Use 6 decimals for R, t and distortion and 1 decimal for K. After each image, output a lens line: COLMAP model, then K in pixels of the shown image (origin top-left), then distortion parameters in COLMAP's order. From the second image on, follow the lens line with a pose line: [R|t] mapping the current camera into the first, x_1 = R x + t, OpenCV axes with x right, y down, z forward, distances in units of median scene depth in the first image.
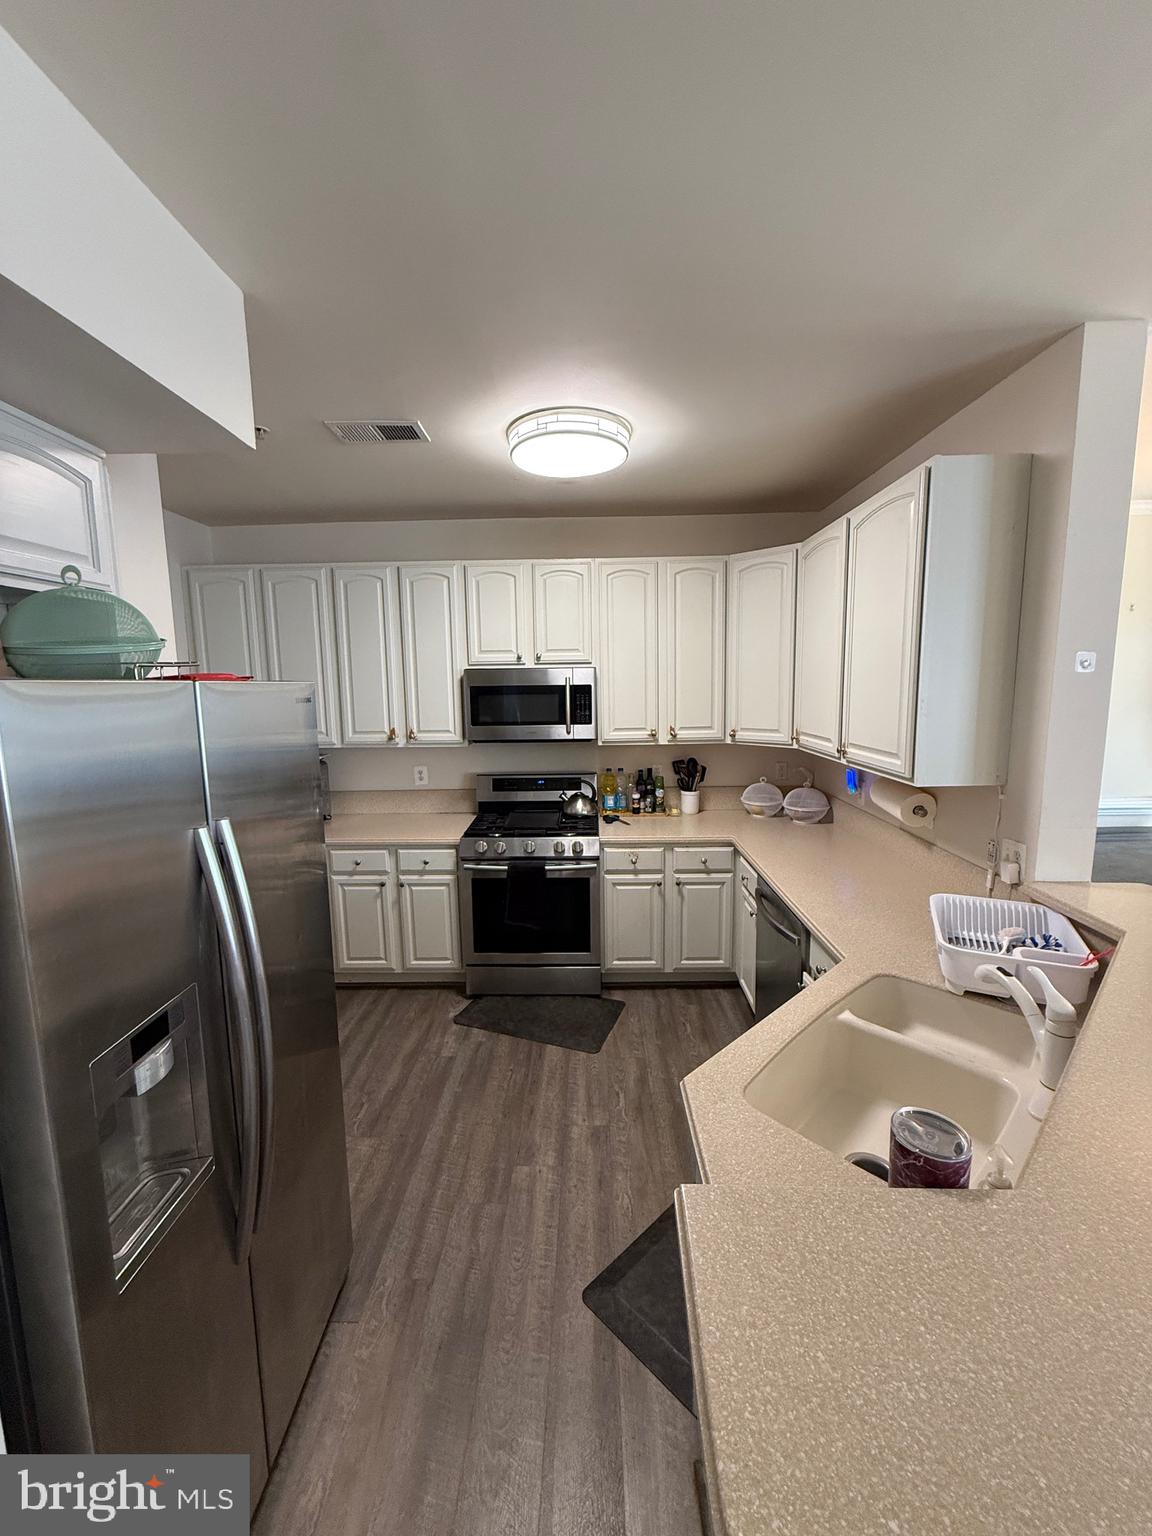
lens RADIAL K [[611.6, 0, 572.8], [0, 611.6, 765.8], [0, 0, 1]] dist [0.001372, 0.000352]
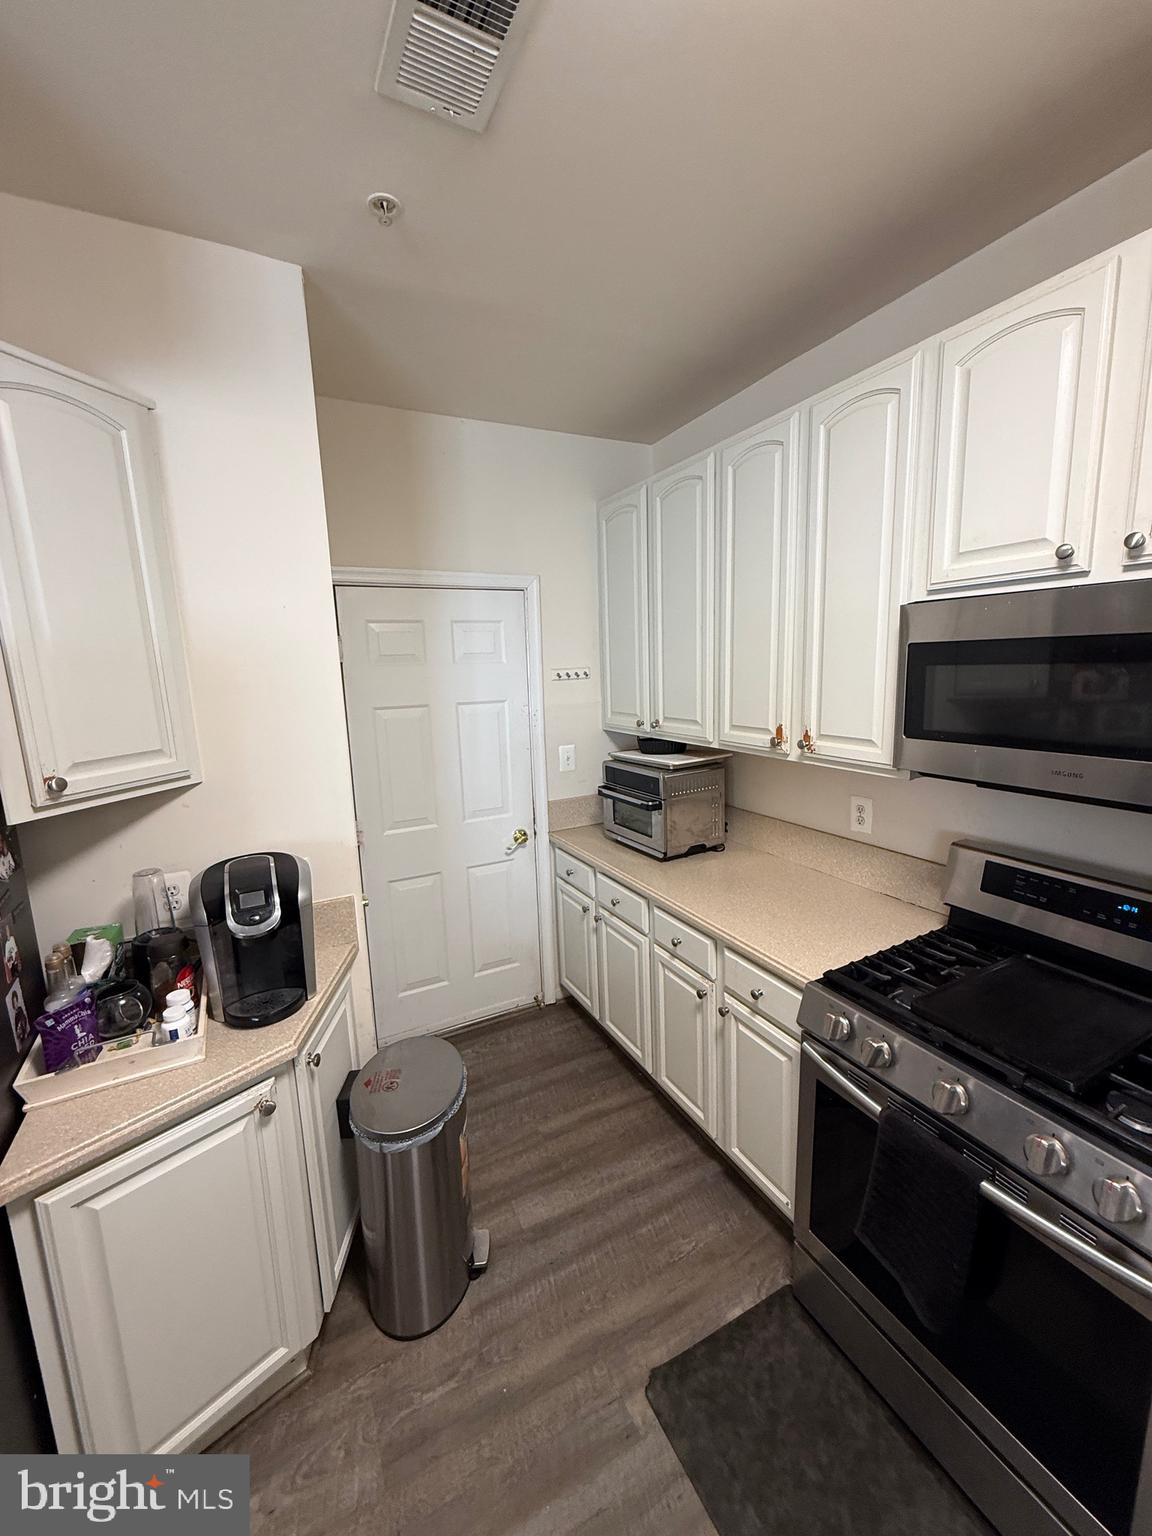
lens RADIAL K [[611.6, 0, 572.4], [0, 611.6, 767.3], [0, 0, 1]] dist [0.001372, 0.000352]
pose [[0.477875, 0.145097, -0.866361, 0.122708], [-0.089894, 0.989164, 0.116079, -0.091314], [0.873816, 0.022410, 0.485740, 0.738158]]
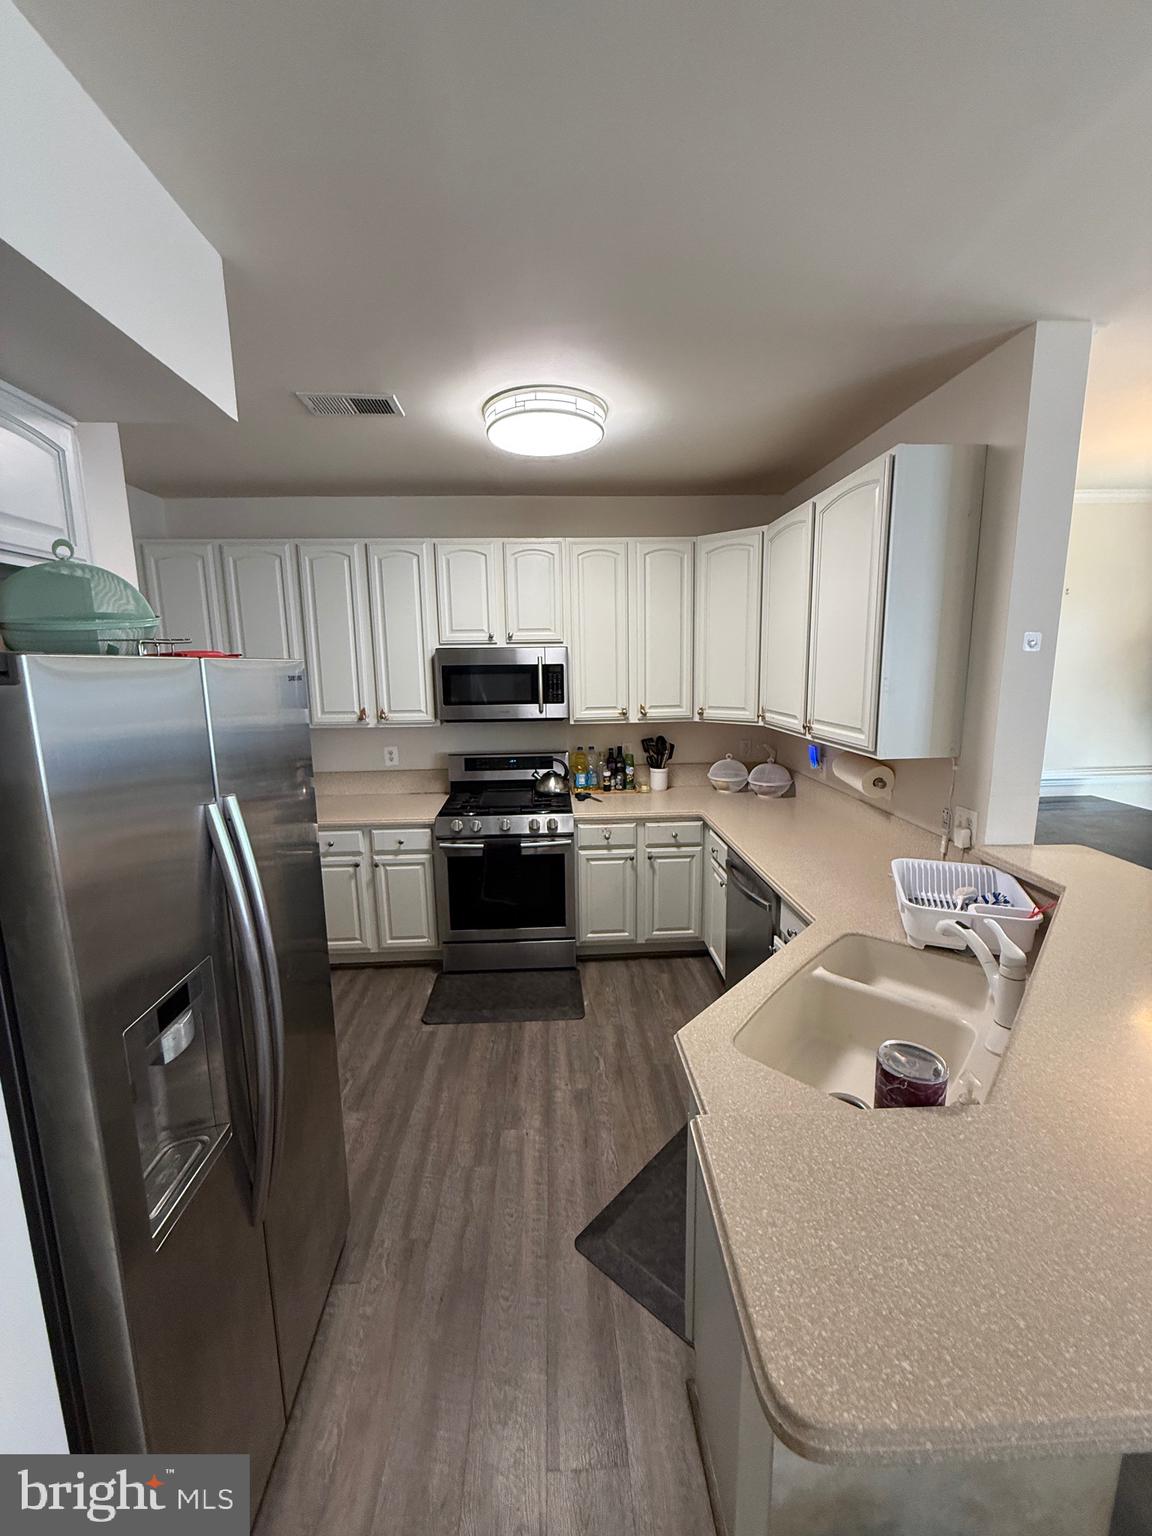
lens RADIAL K [[611.6, 0, 573.3], [0, 611.6, 765.6], [0, 0, 1]] dist [0.001372, 0.000352]
pose [[0.997517, -0.012088, 0.069387, -0.031512], [0.009972, 0.999477, 0.030763, 0.005234], [-0.069723, -0.029995, 0.997115, -0.017670]]
